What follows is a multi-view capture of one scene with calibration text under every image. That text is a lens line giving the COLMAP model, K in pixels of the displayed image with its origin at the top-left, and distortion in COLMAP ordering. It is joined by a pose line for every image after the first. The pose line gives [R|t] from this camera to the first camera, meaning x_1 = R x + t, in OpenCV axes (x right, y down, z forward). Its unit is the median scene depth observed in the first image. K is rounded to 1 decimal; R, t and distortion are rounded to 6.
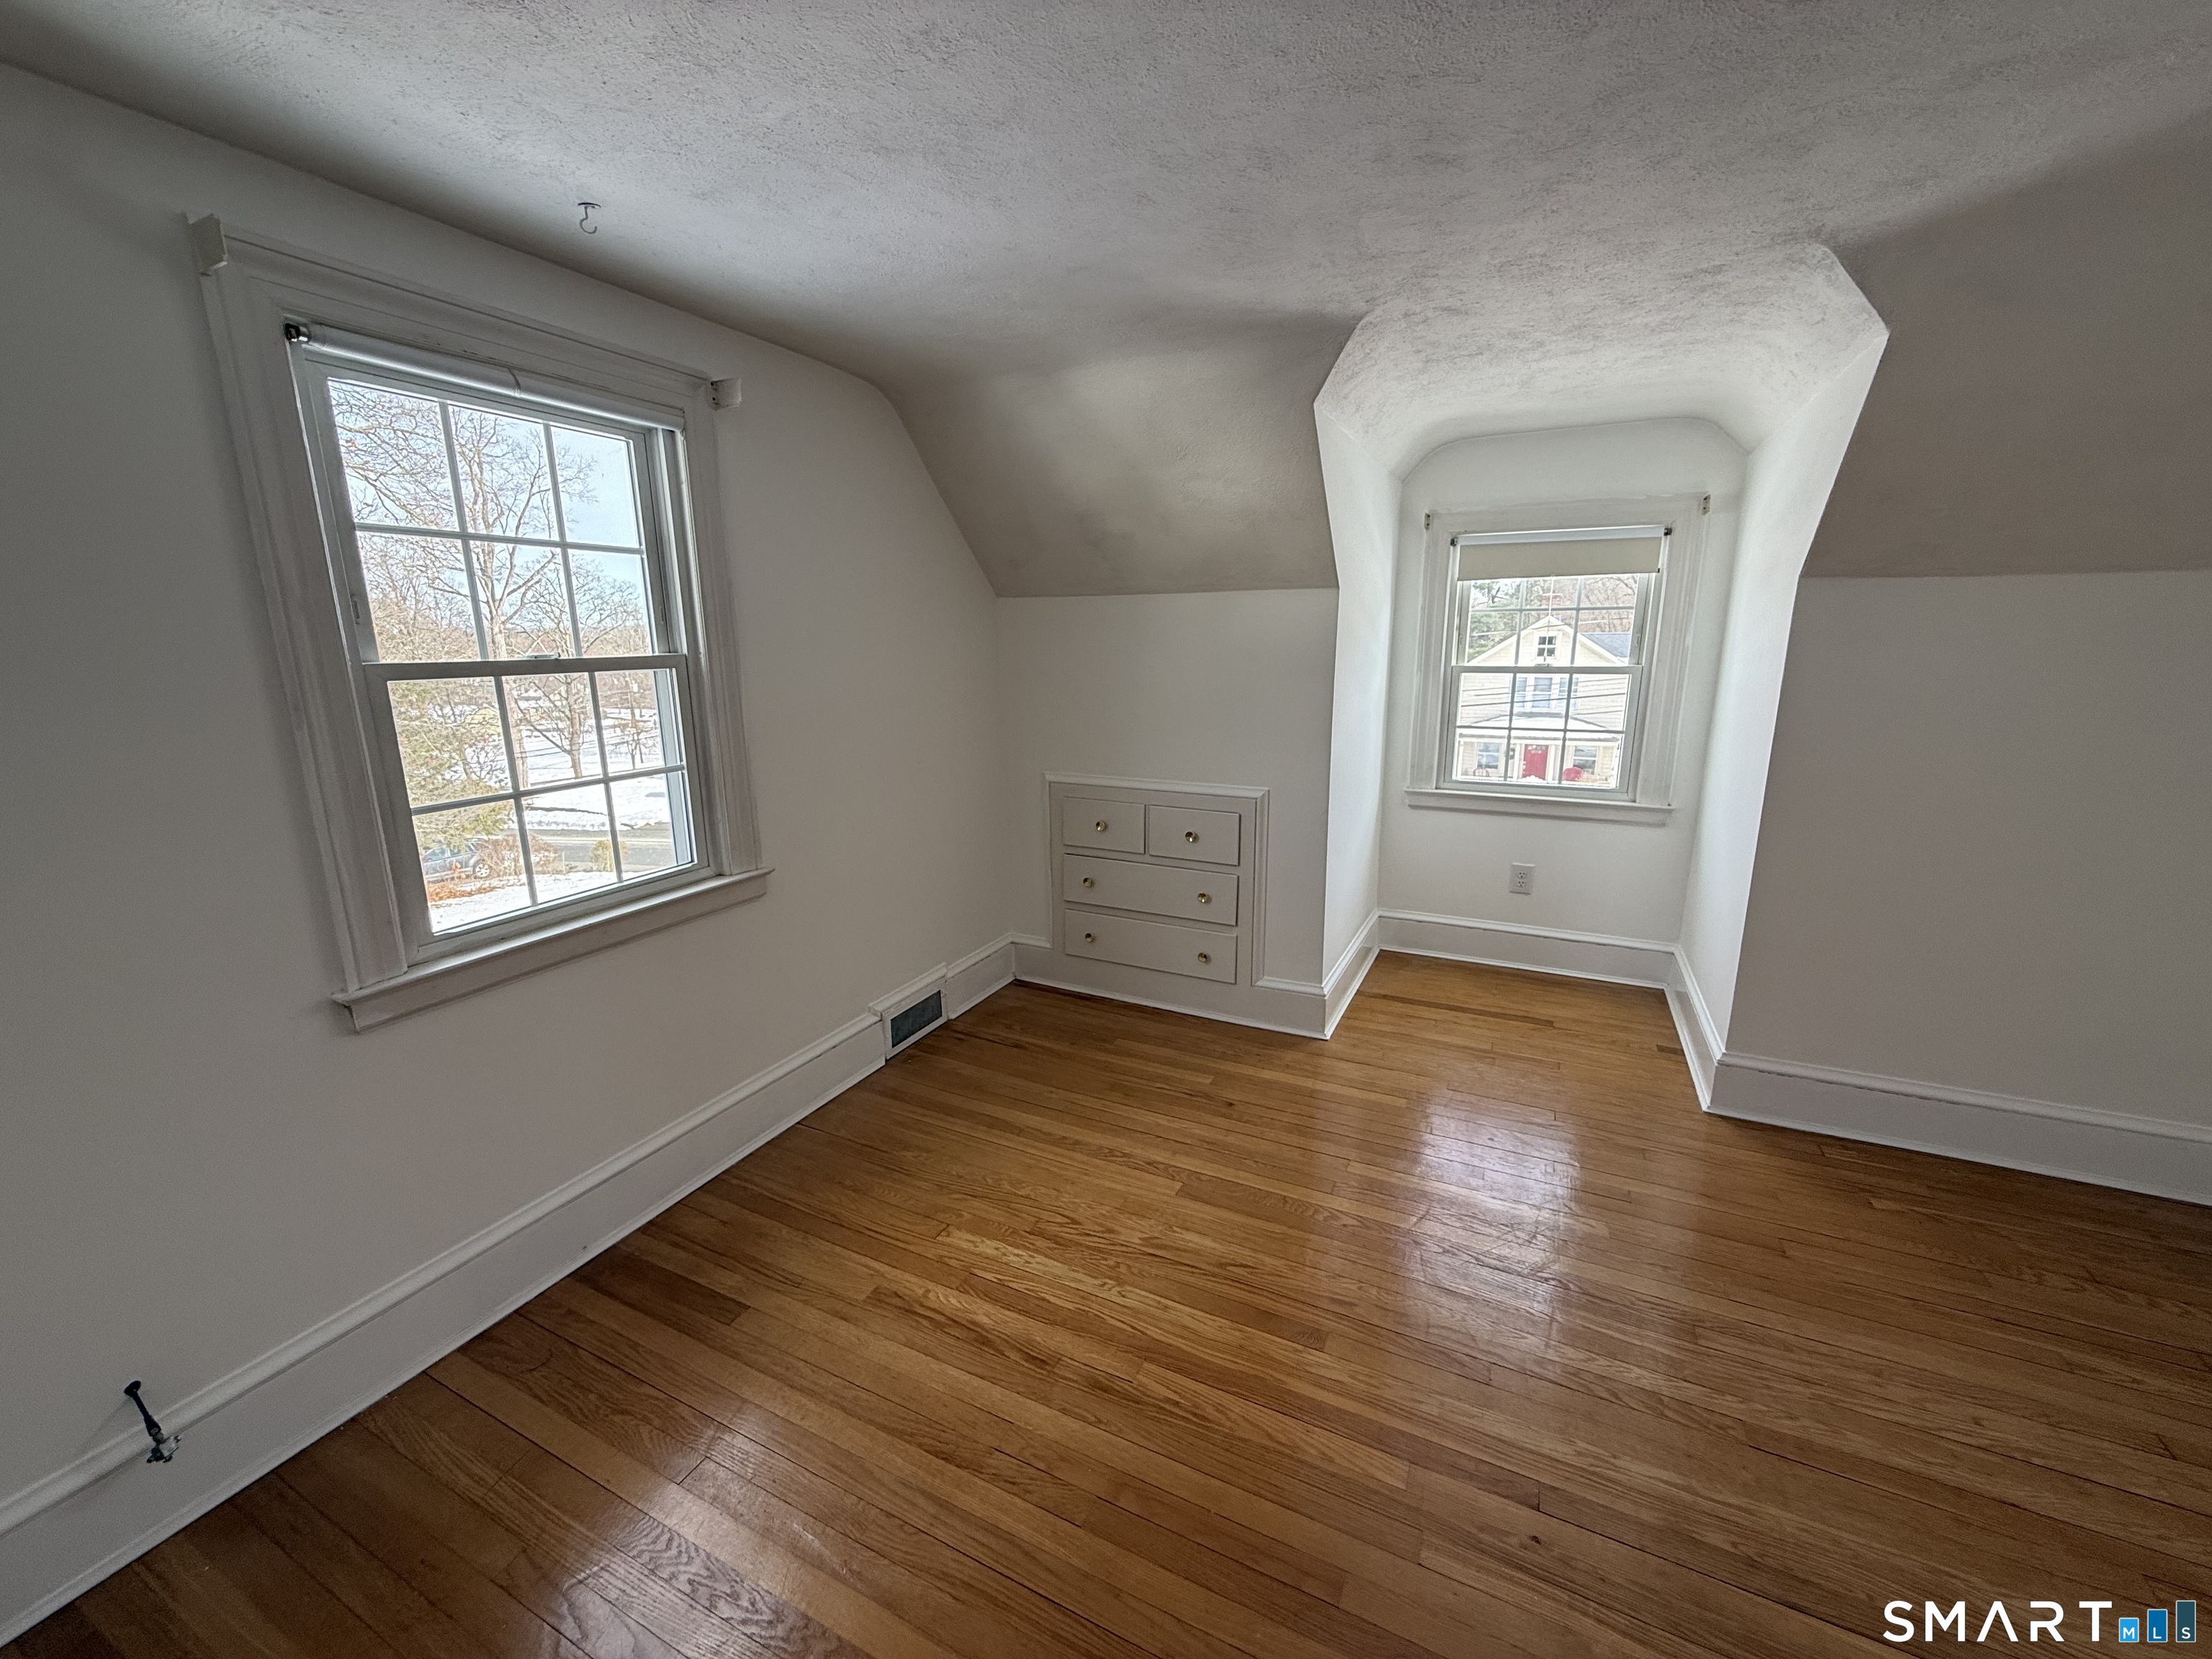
lens RADIAL K [[880.9, 0, 1099.4], [0, 880.9, 832.2], [0, 0, 1]] dist [-0.000382, 0.000081]
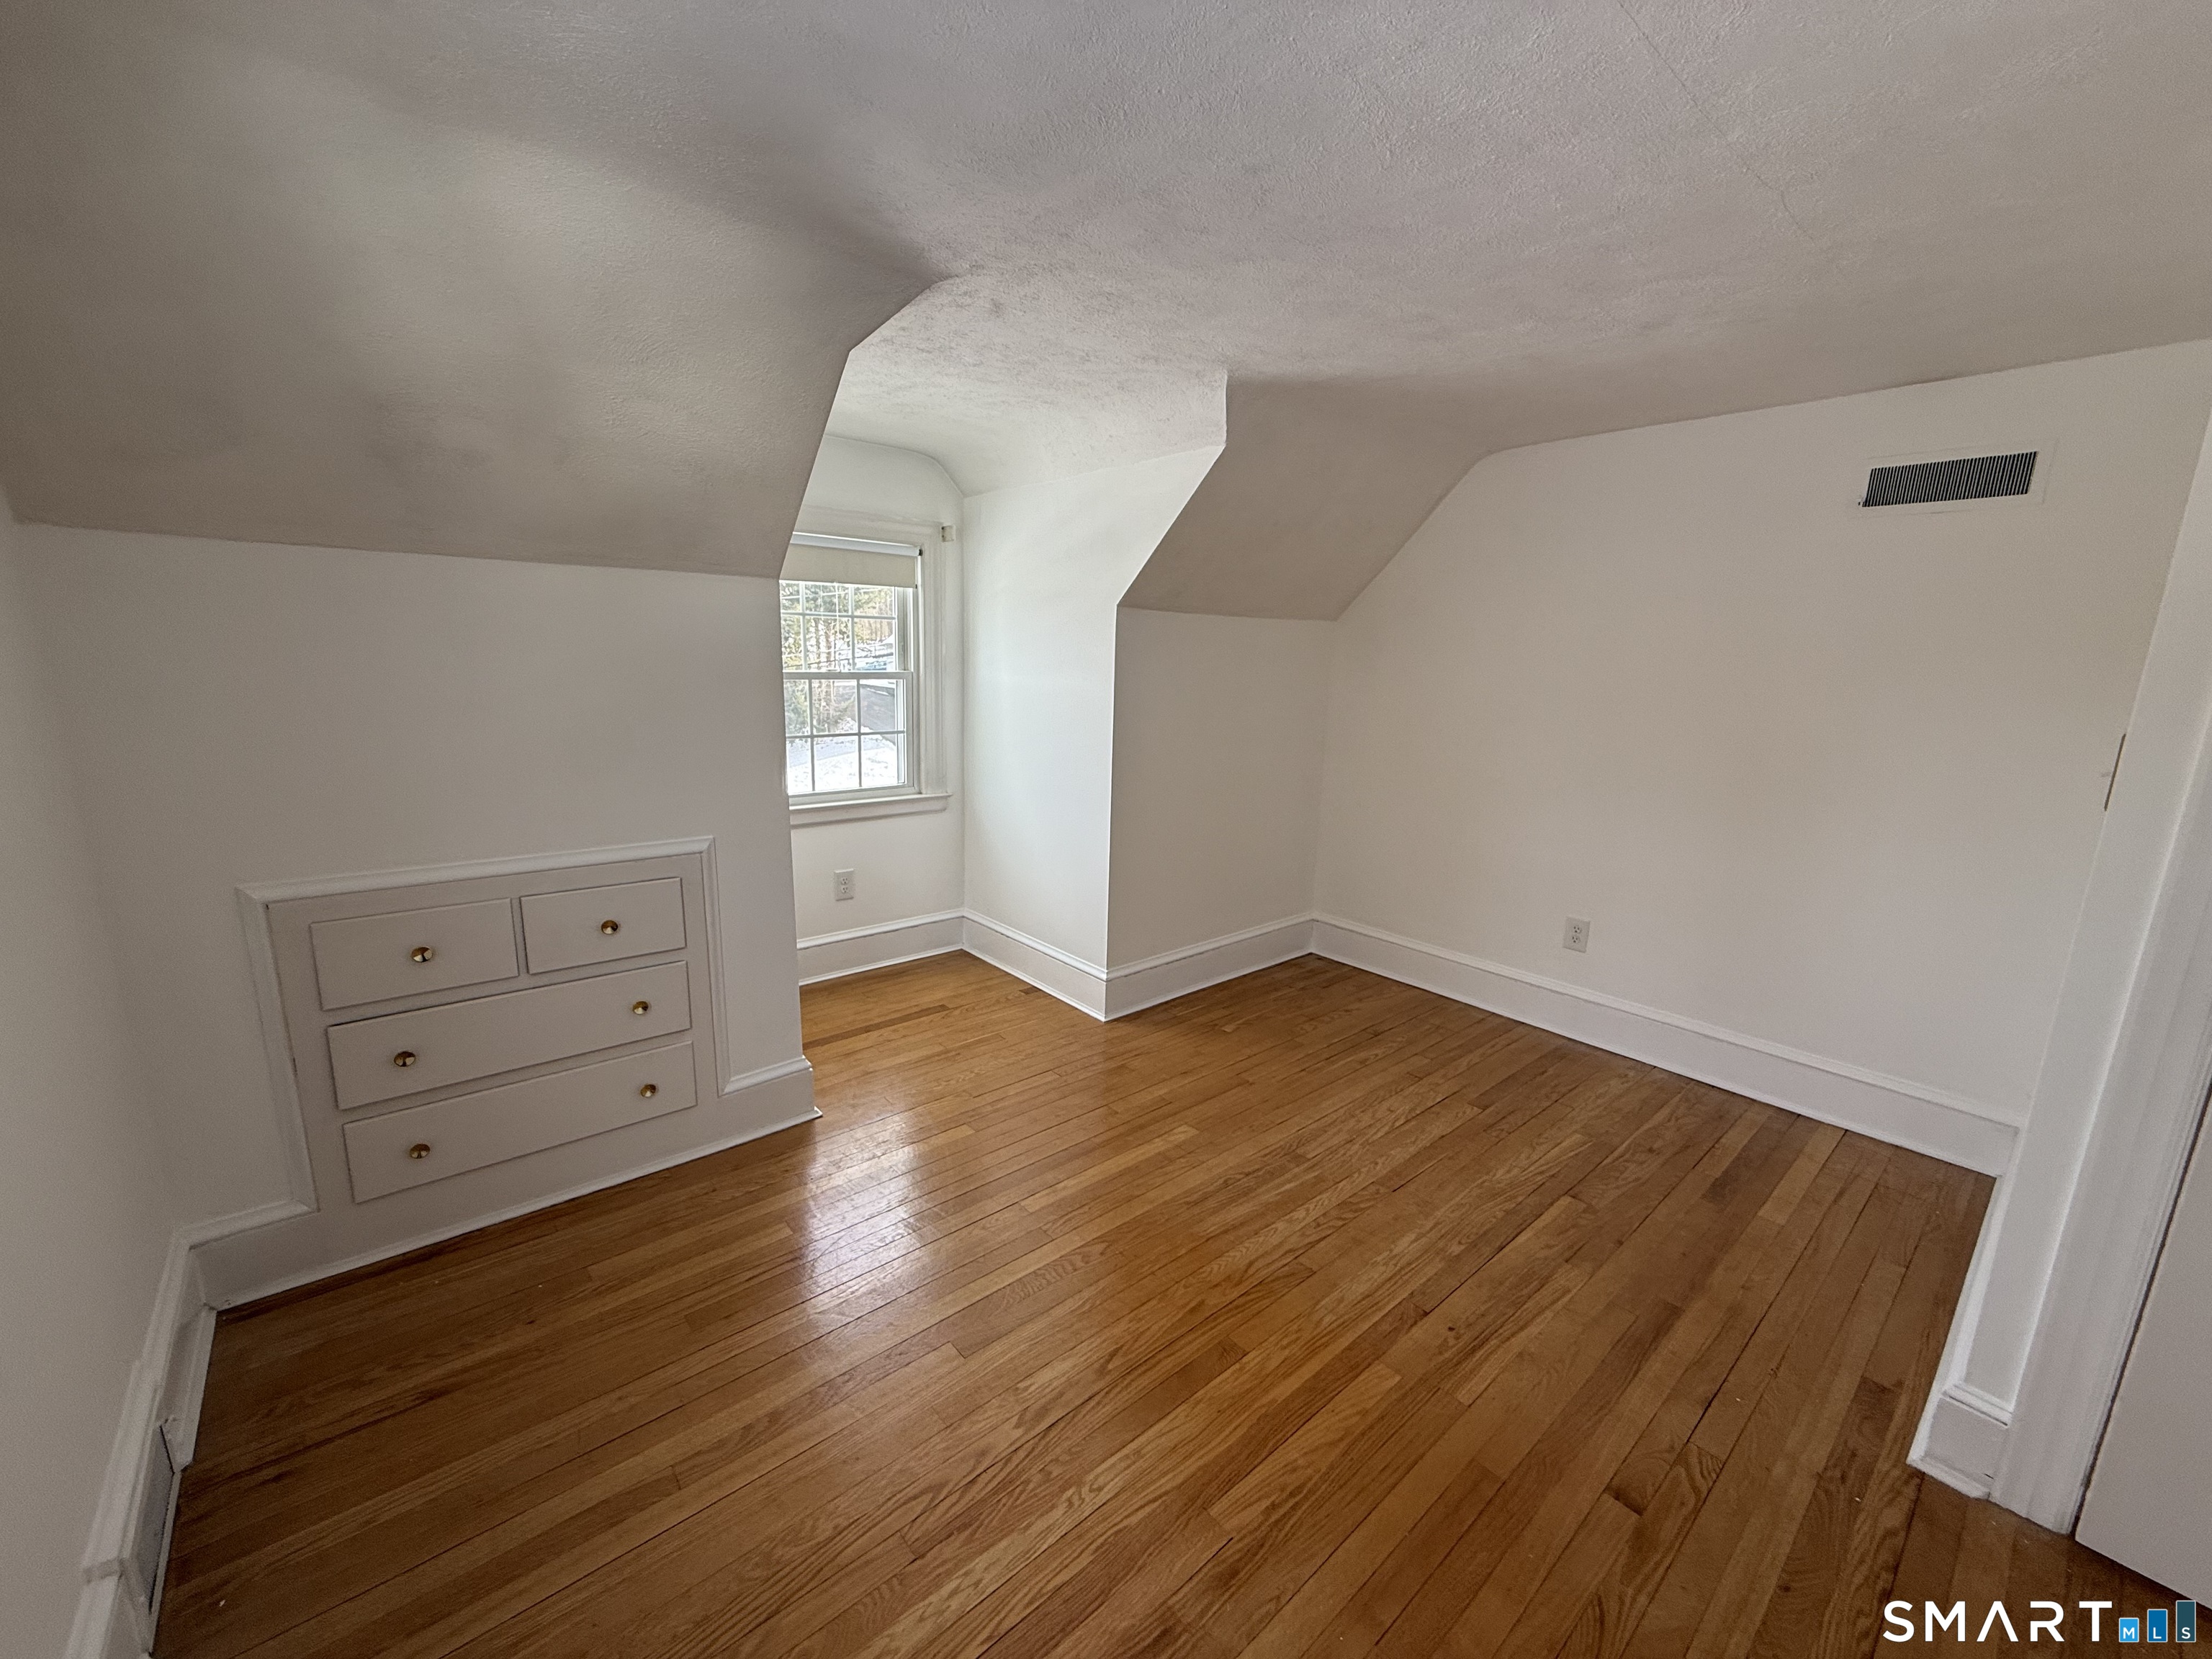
lens RADIAL K [[883.5, 0, 1098.4], [0, 883.5, 831.8], [0, 0, 1]] dist [0.000982, 0.000004]
pose [[0.391290, -0.168333, 0.904741, -0.466110], [0.171280, 0.979271, 0.108123, -0.100159], [-0.904187, 0.112656, 0.412012, 0.493755]]
